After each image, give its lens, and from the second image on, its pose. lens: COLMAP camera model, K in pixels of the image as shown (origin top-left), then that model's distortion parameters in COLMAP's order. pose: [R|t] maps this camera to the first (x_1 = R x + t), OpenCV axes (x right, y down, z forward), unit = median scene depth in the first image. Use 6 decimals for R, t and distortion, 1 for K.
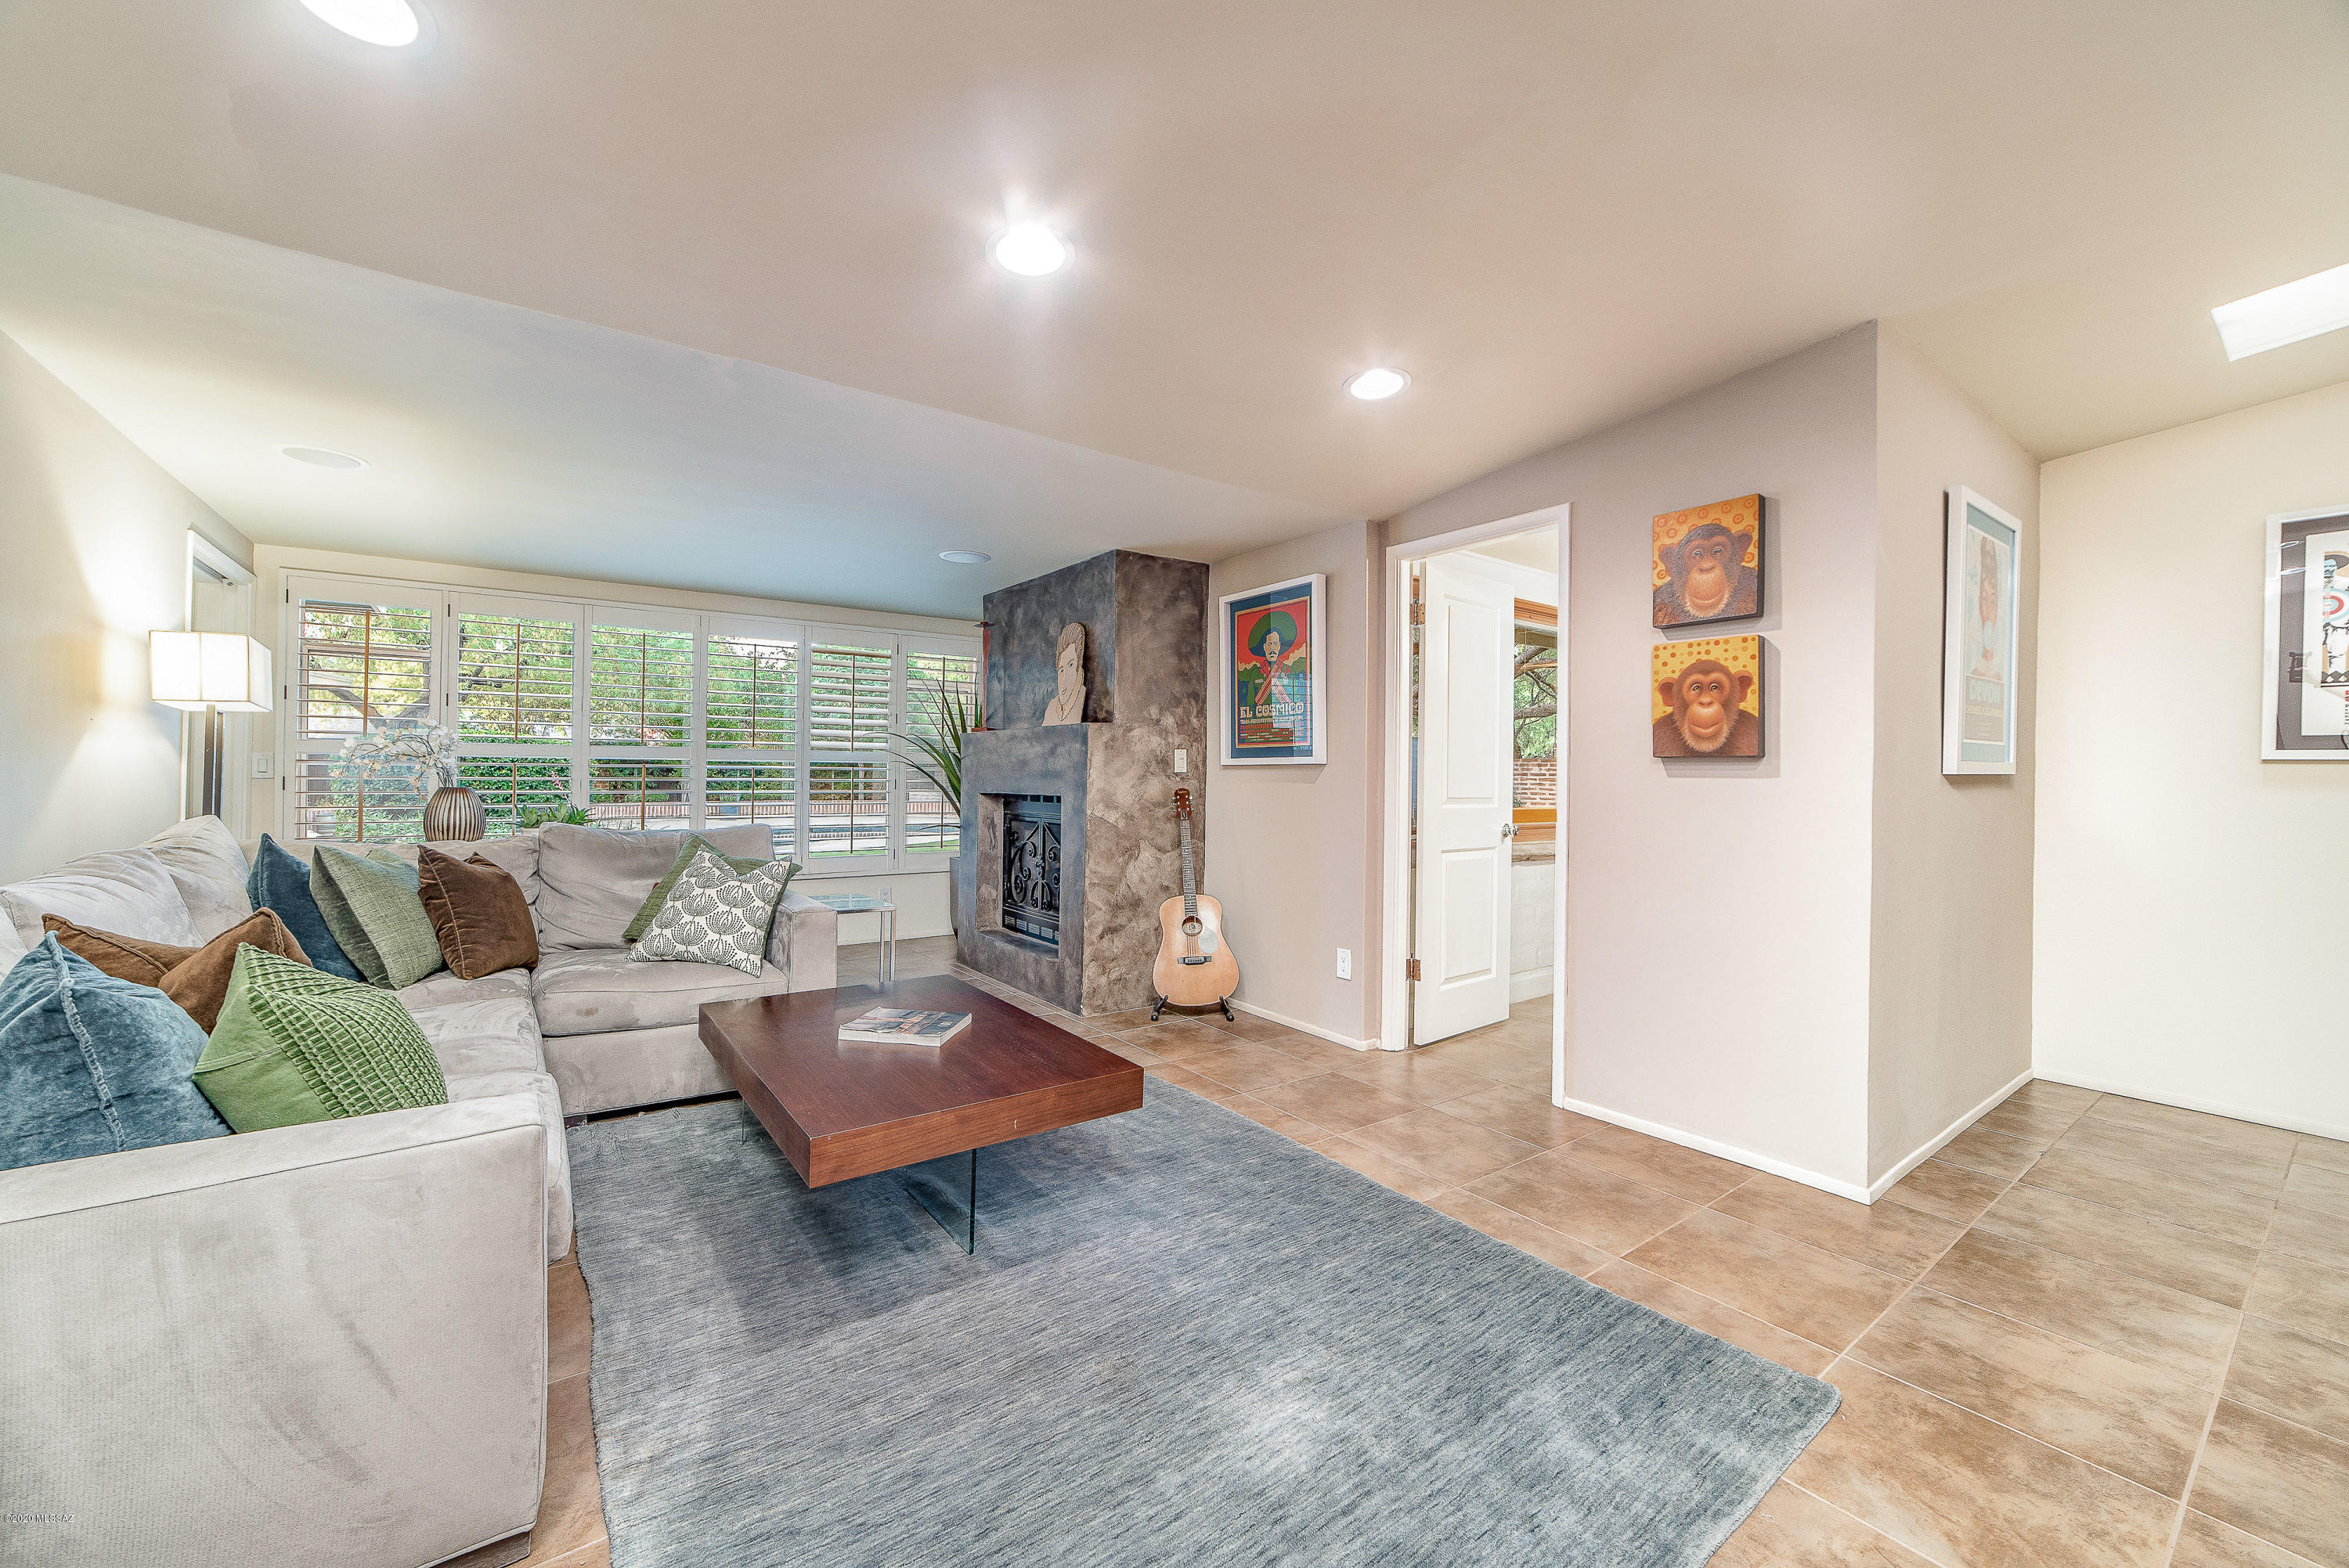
lens RADIAL K [[919.0, 0, 1180.1], [0, 919.0, 775.4], [0, 0, 1]] dist [-0.017611, 0.005120]
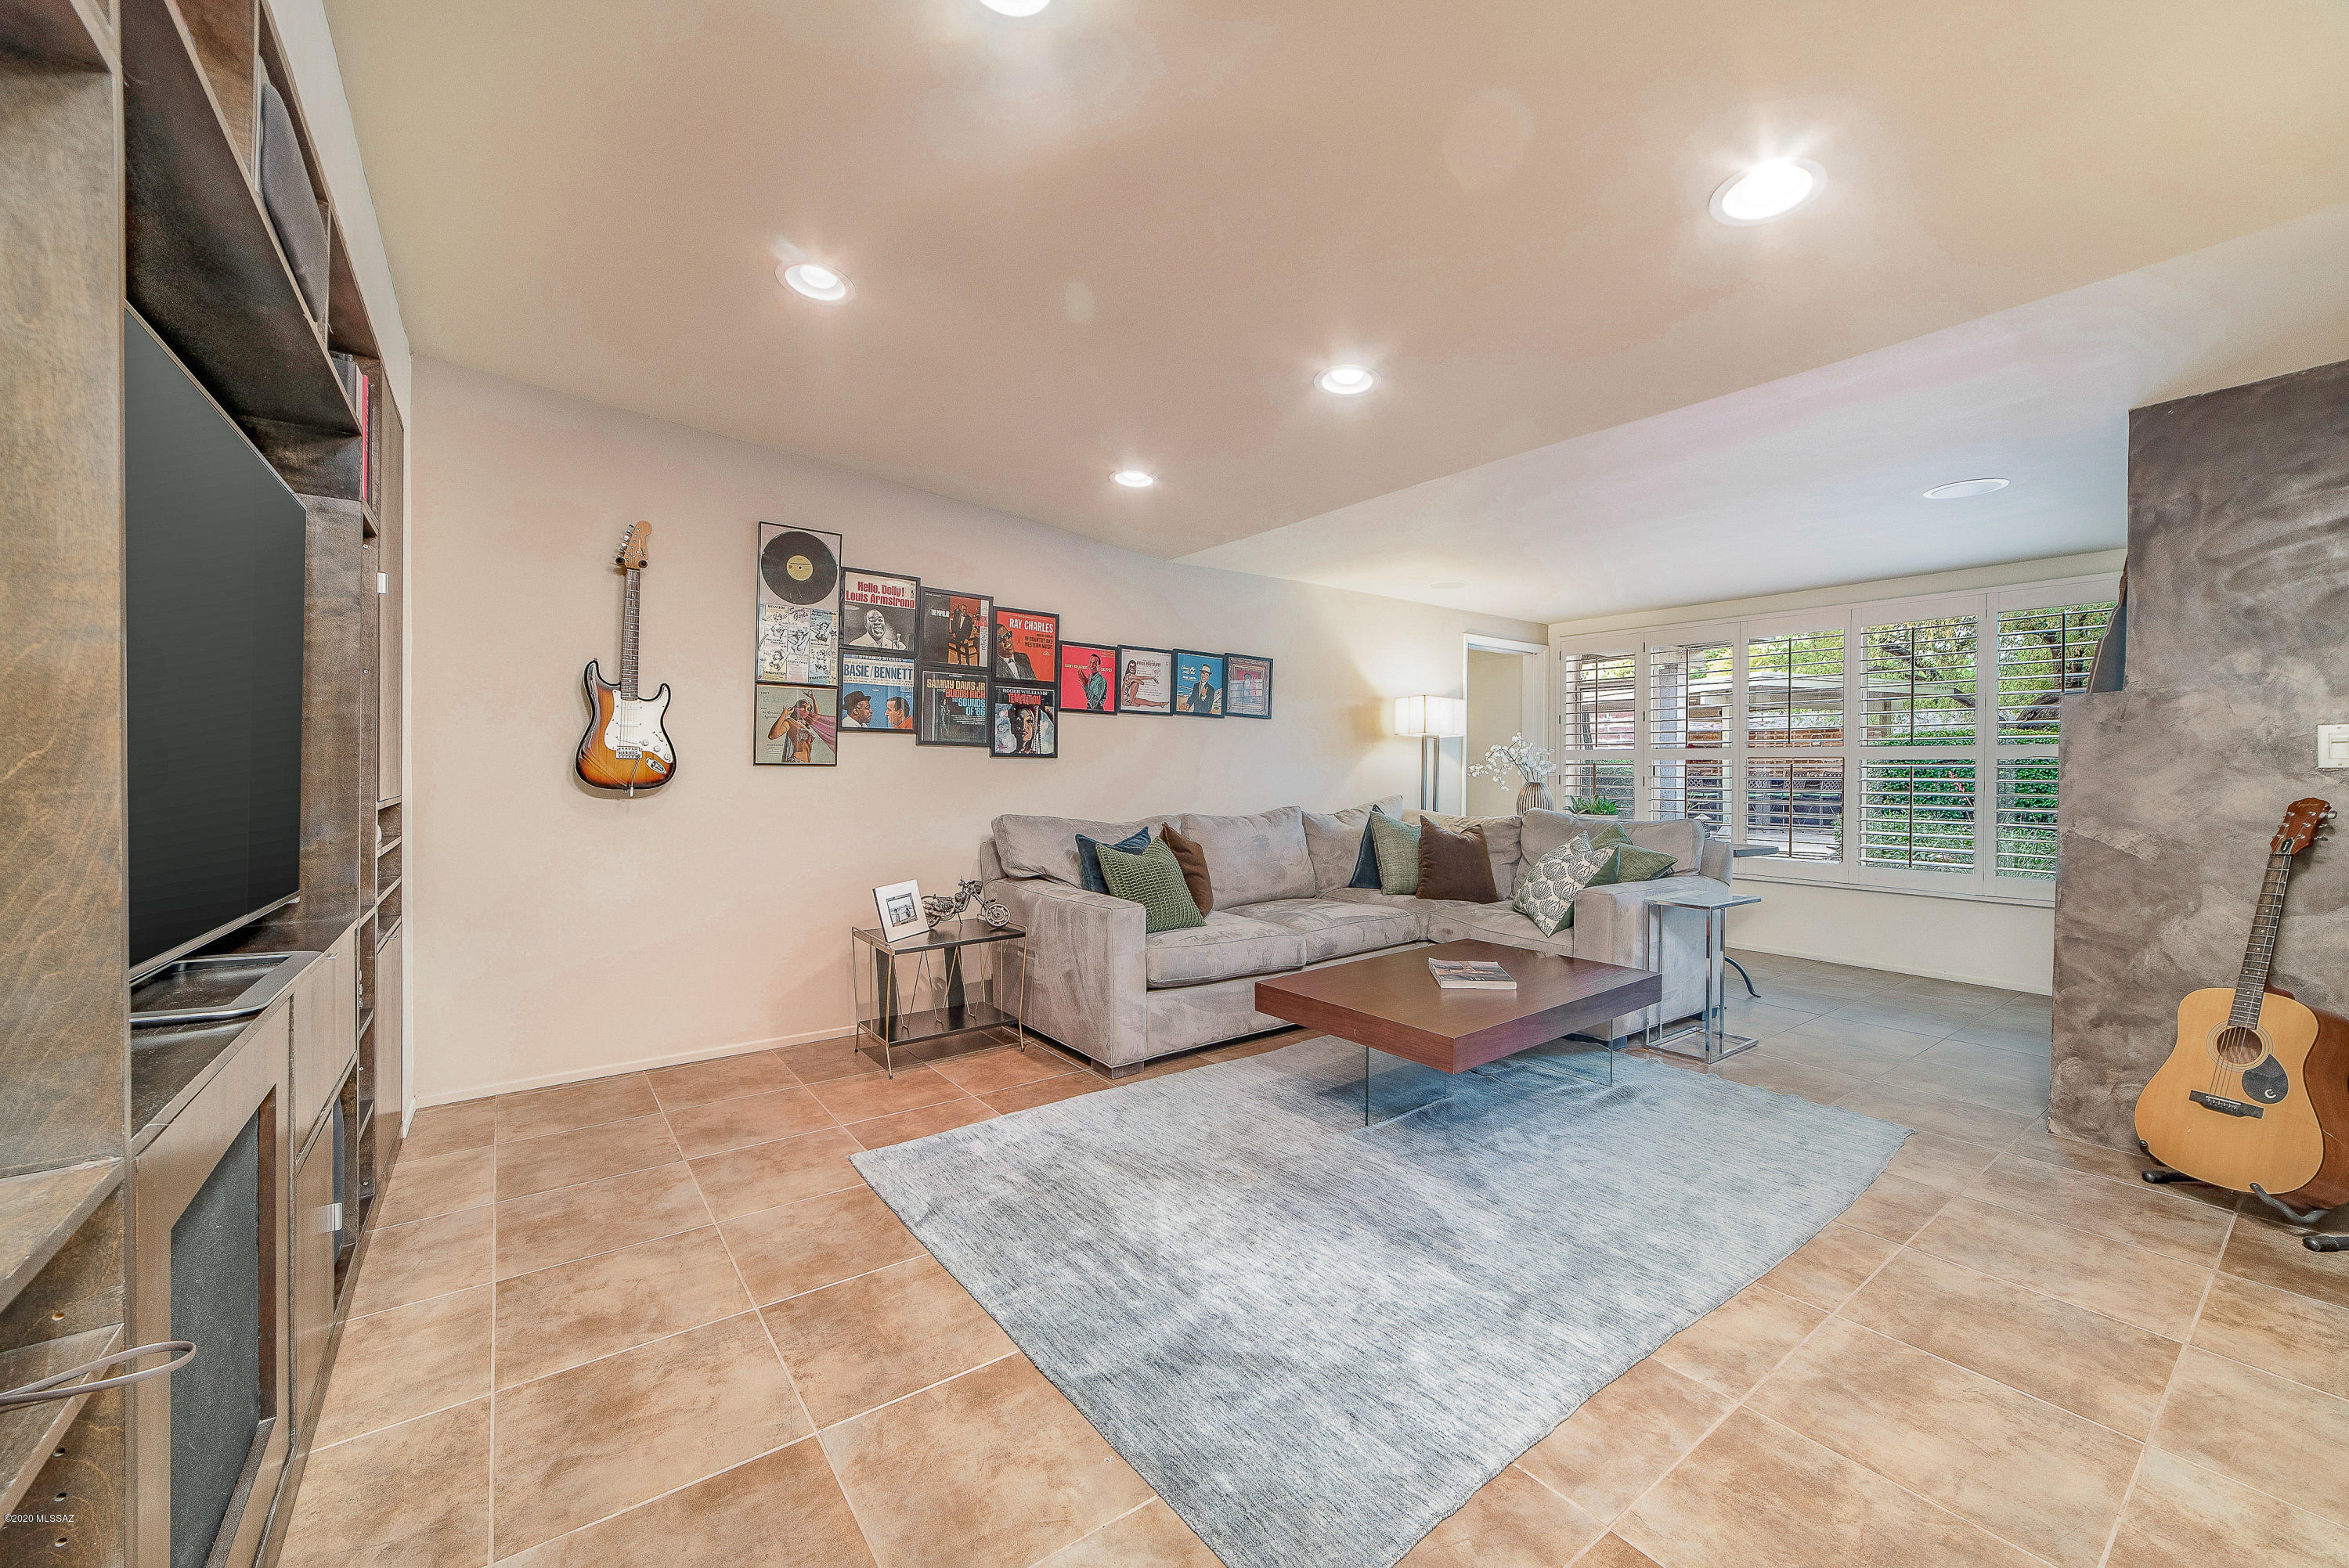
lens RADIAL K [[919.0, 0, 1159.0], [0, 919.0, 772.6], [0, 0, 1]] dist [-0.017611, 0.005120]
pose [[-0.024528, -0.006124, -0.999680, 0.849627], [-0.000867, 0.999981, -0.006104, 0.004805], [0.999699, 0.000717, -0.024533, 0.531199]]
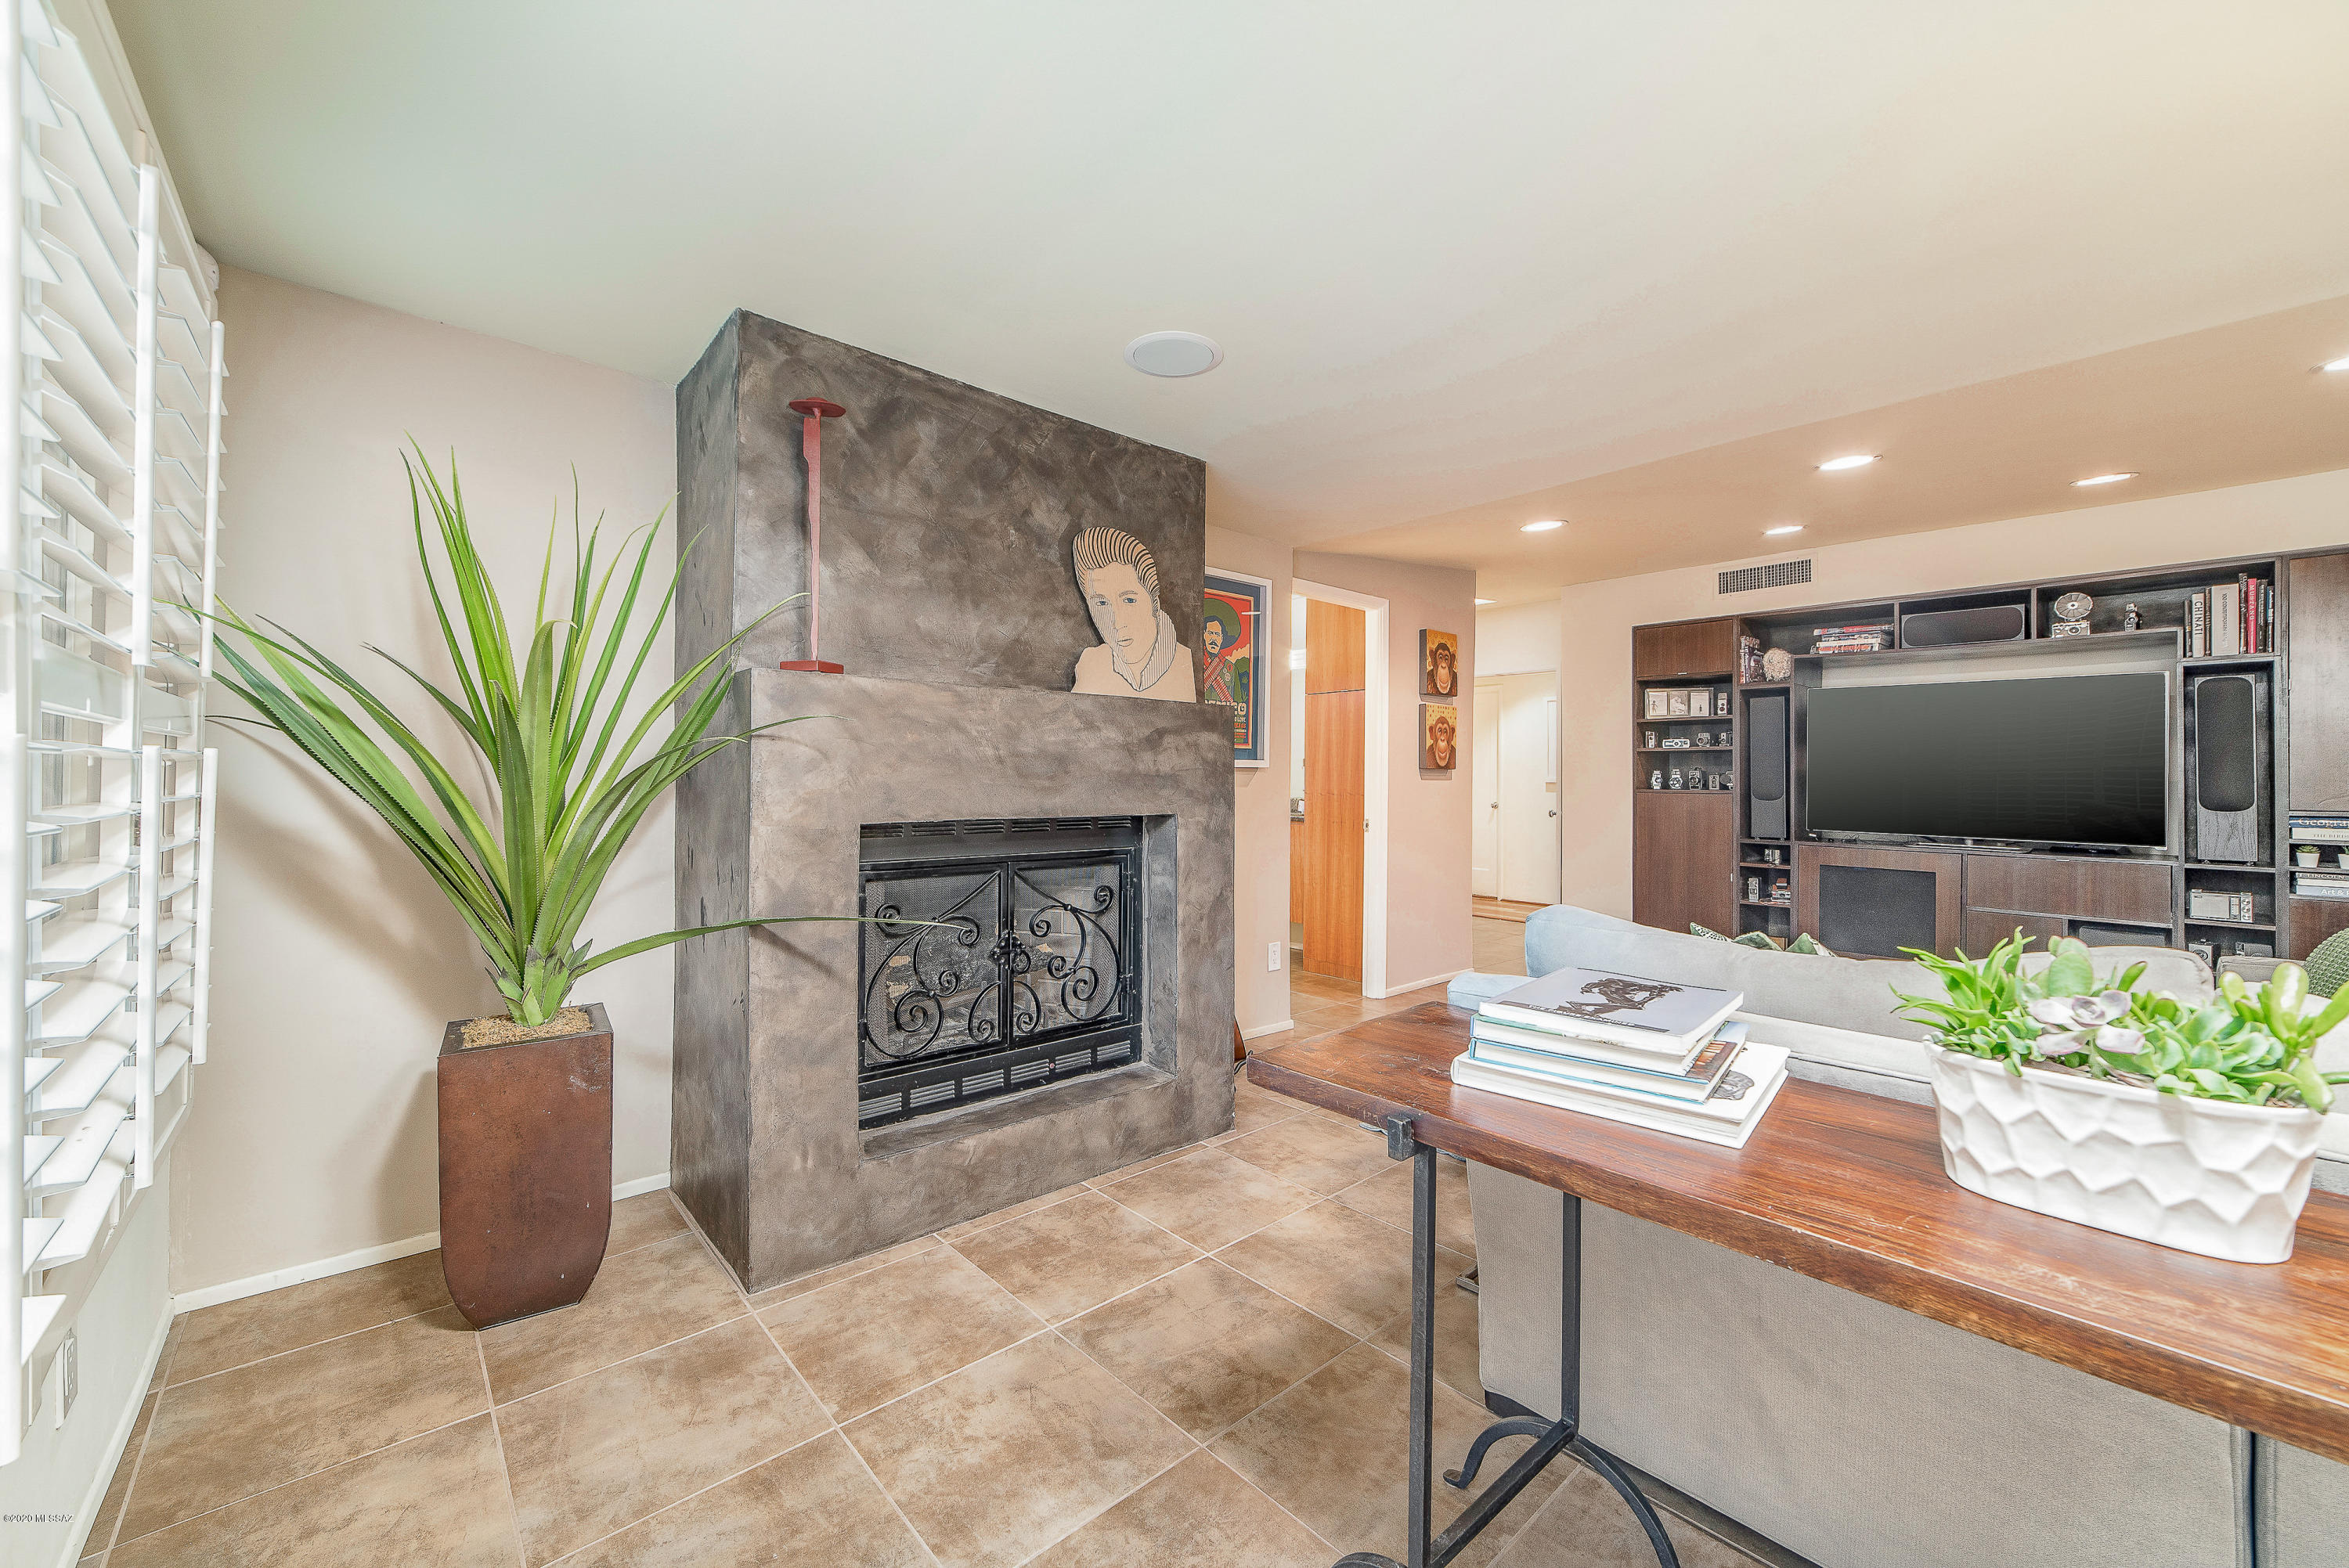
lens RADIAL K [[919.0, 0, 1166.9], [0, 919.0, 762.1], [0, 0, 1]] dist [-0.017611, 0.005120]
pose [[-0.080283, 0.004021, 0.996764, -1.182175], [-0.015236, 0.999870, -0.005260, -0.015607], [-0.996656, -0.015609, -0.080211, 1.644929]]
